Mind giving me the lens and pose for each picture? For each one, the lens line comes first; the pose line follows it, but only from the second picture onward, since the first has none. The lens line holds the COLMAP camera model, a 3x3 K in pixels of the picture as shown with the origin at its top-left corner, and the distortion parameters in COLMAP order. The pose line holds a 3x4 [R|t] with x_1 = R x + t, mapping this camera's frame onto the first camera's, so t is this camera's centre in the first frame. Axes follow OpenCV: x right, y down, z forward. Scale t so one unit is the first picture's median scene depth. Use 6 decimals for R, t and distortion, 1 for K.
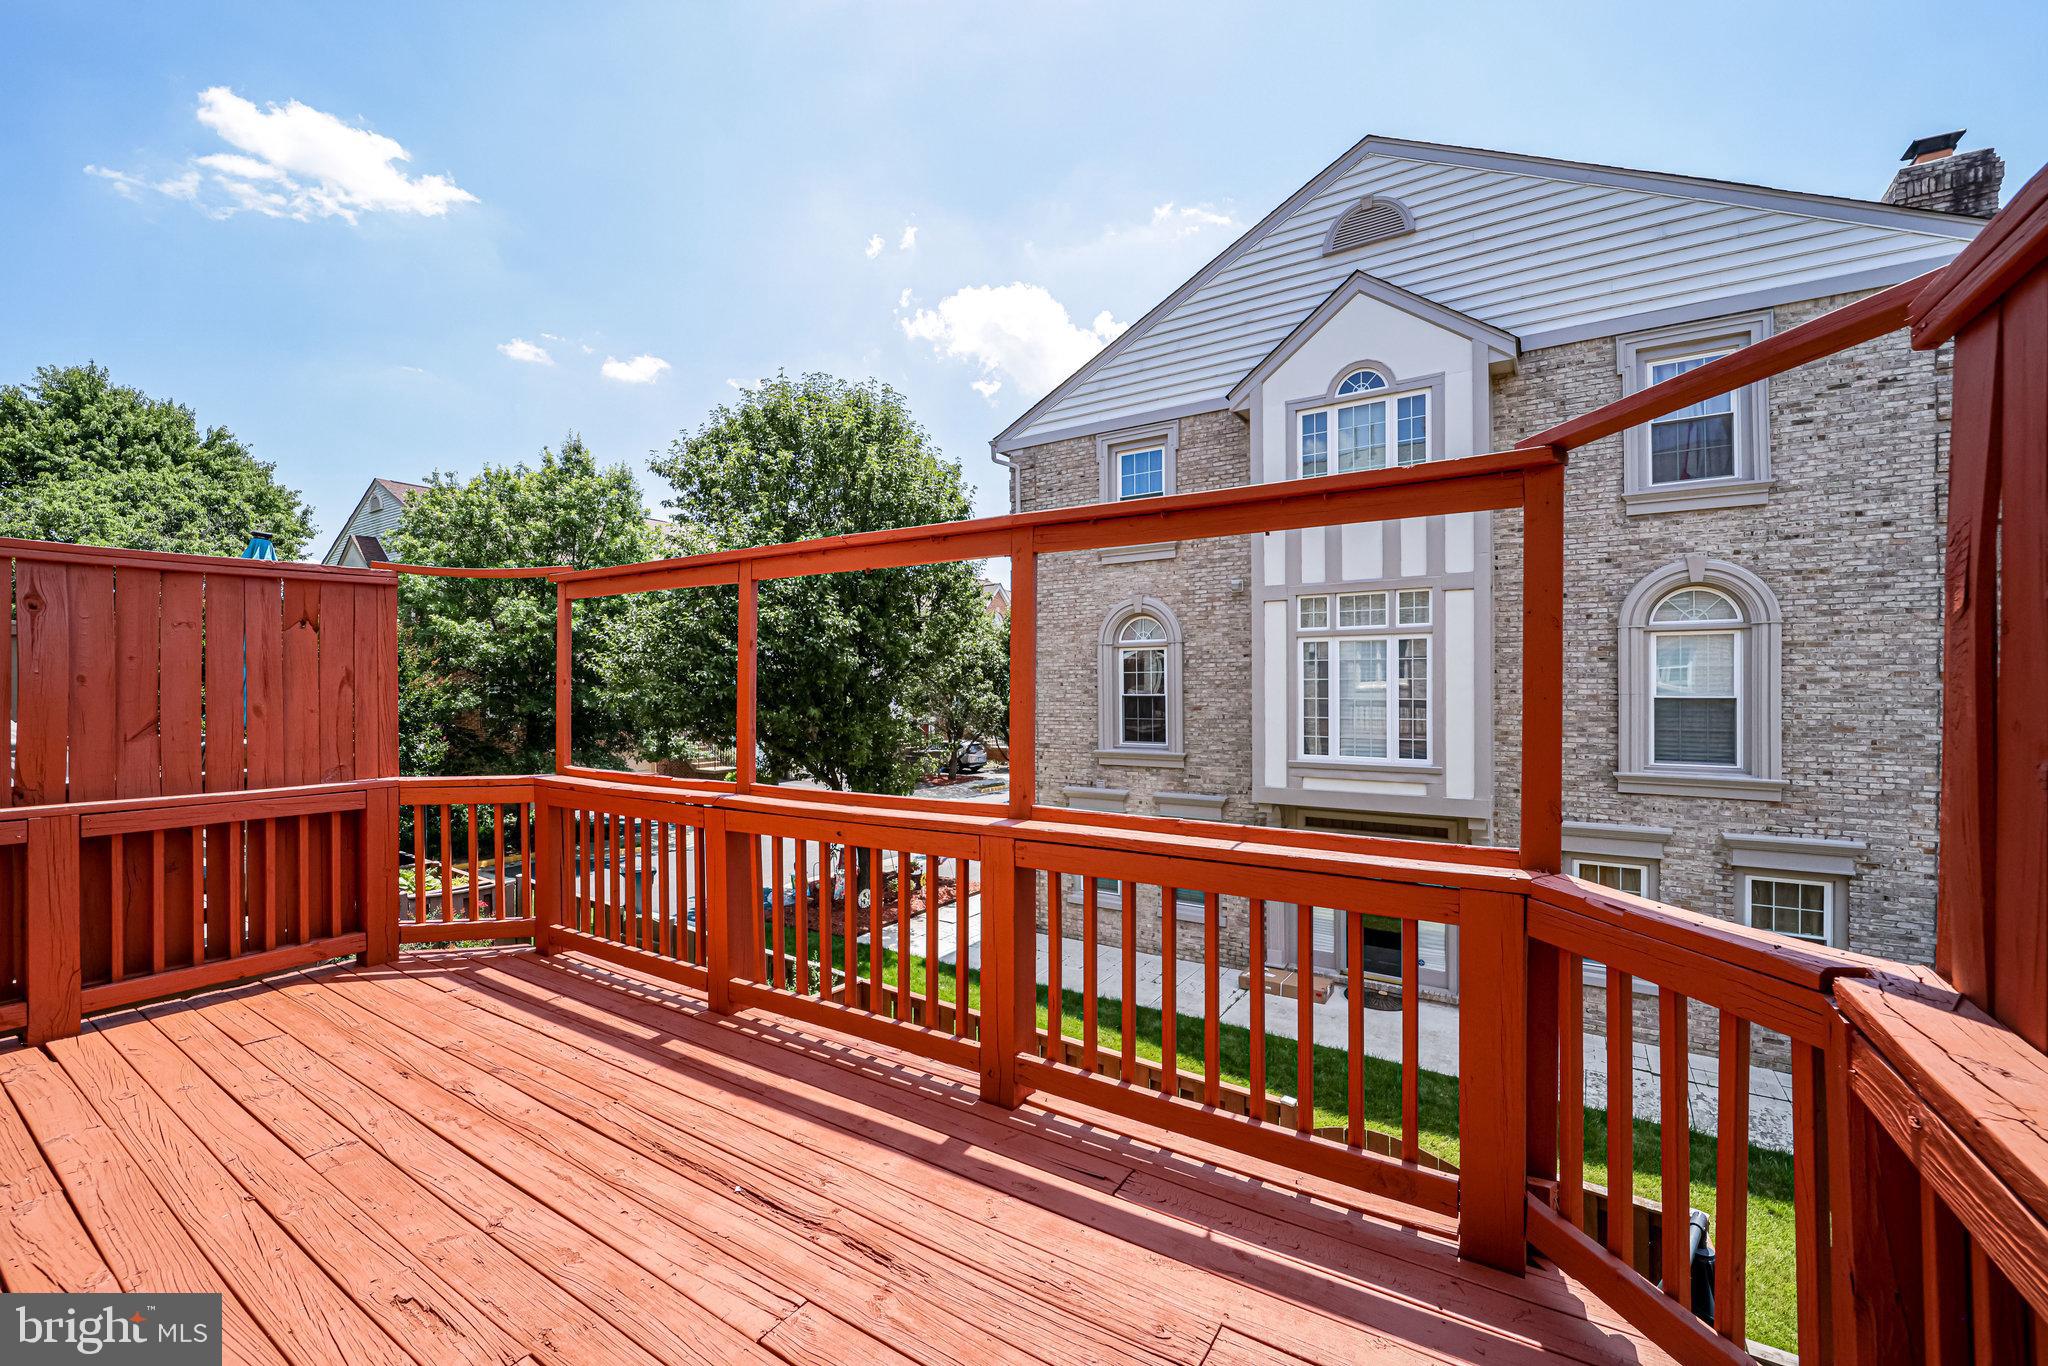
lens RADIAL K [[852.2, 0, 1000.3], [0, 852.2, 683.5], [0, 0, 1]] dist [-0.009089, -0.001815]
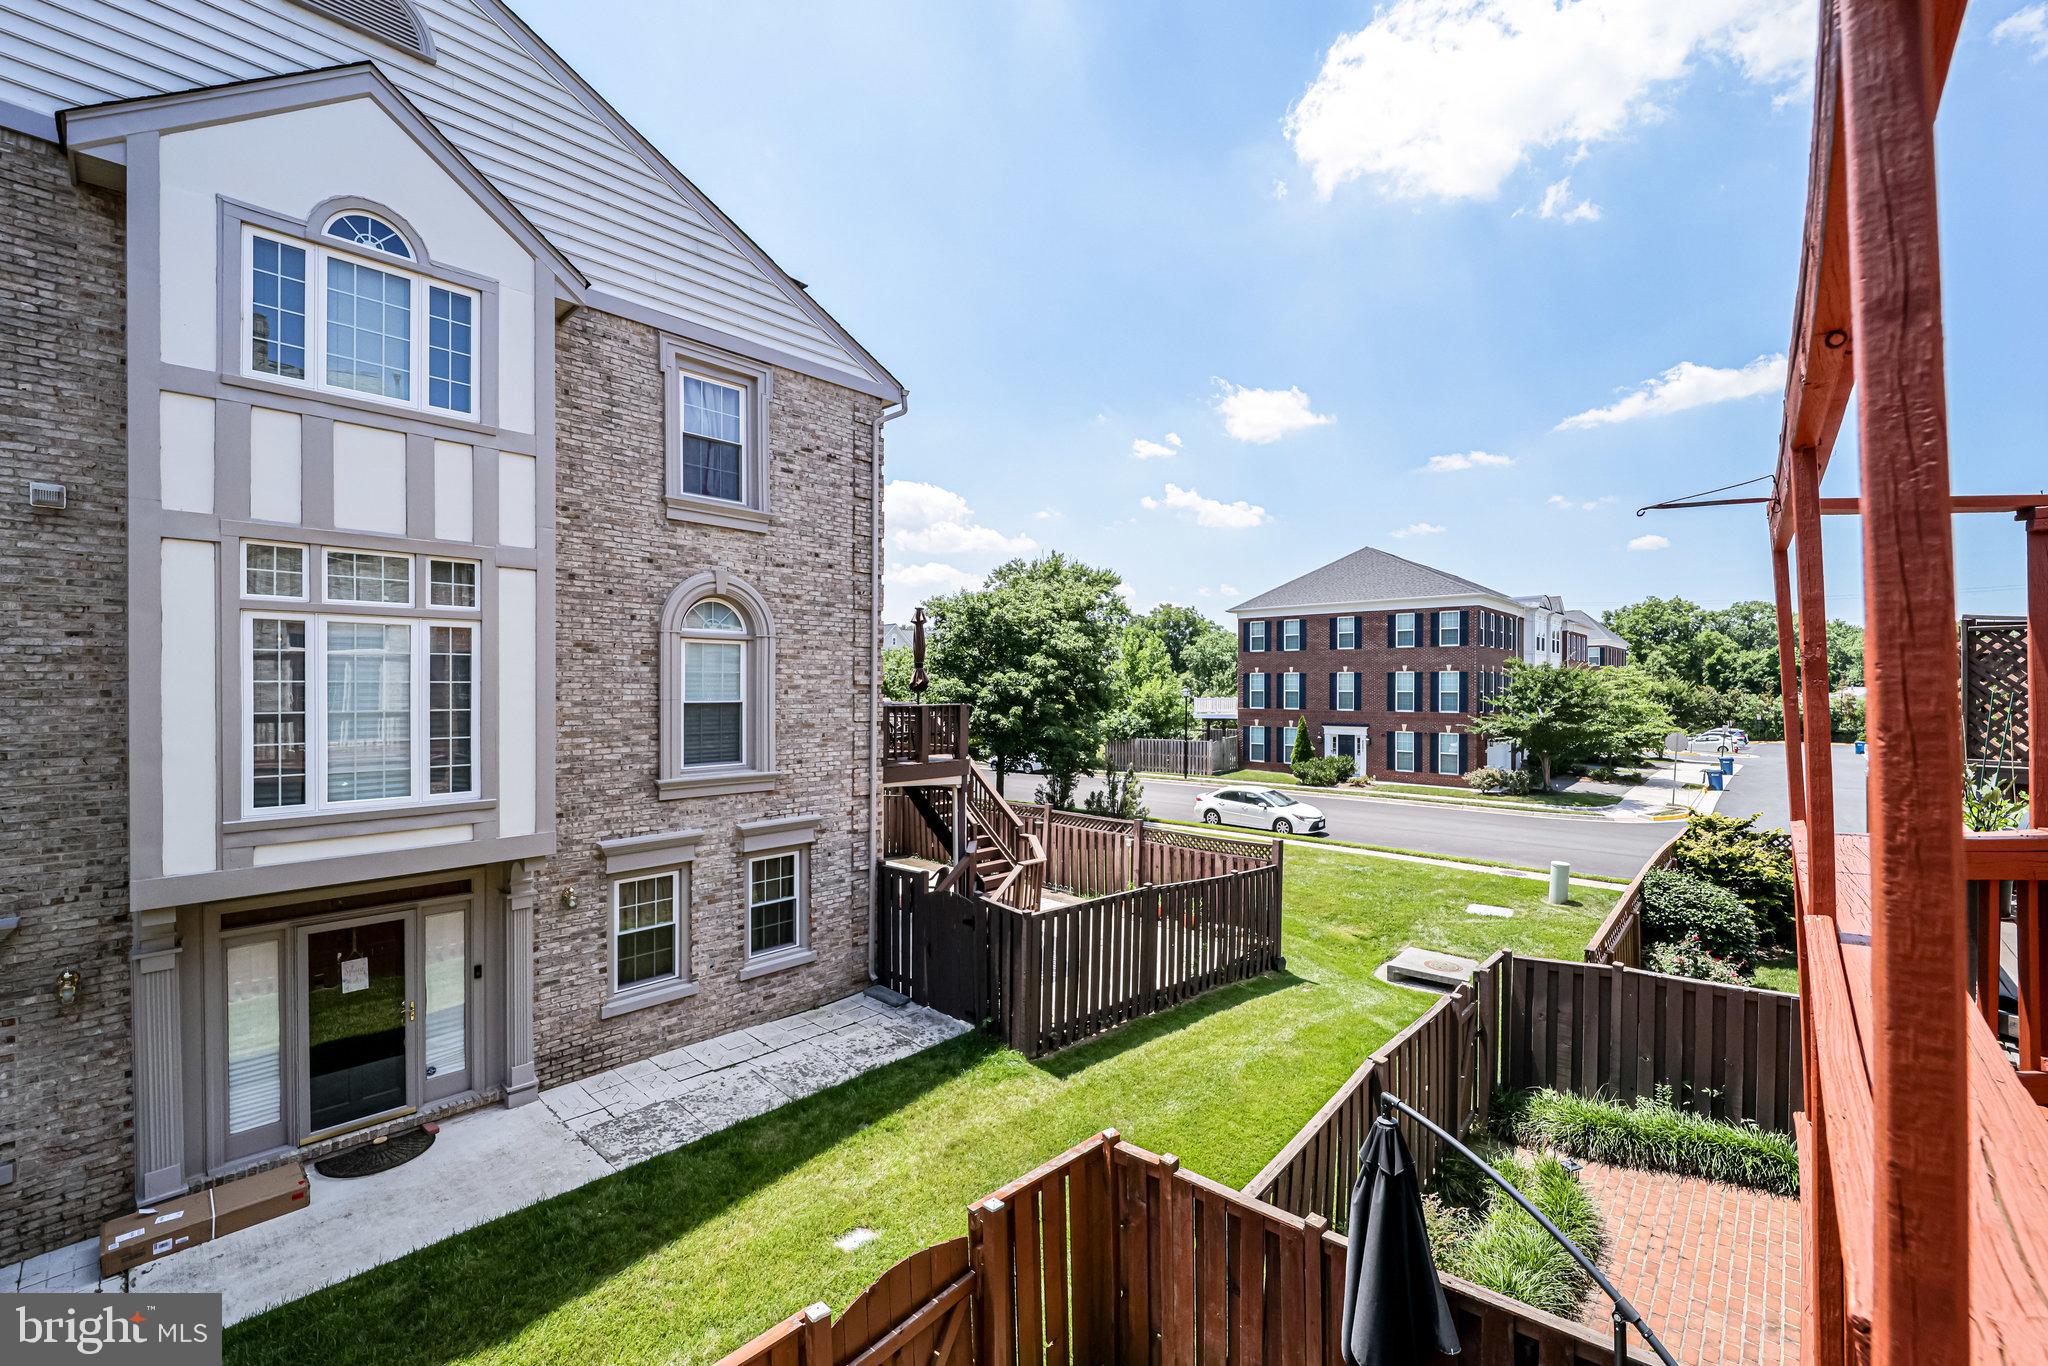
lens RADIAL K [[852.2, 0, 1053.3], [0, 852.2, 691.9], [0, 0, 1]] dist [-0.009089, -0.001815]
pose [[0.119237, -0.002813, 0.992862, -0.171411], [-0.001857, 0.999994, 0.003056, -0.000475], [-0.992864, -0.002209, 0.119231, 0.404935]]
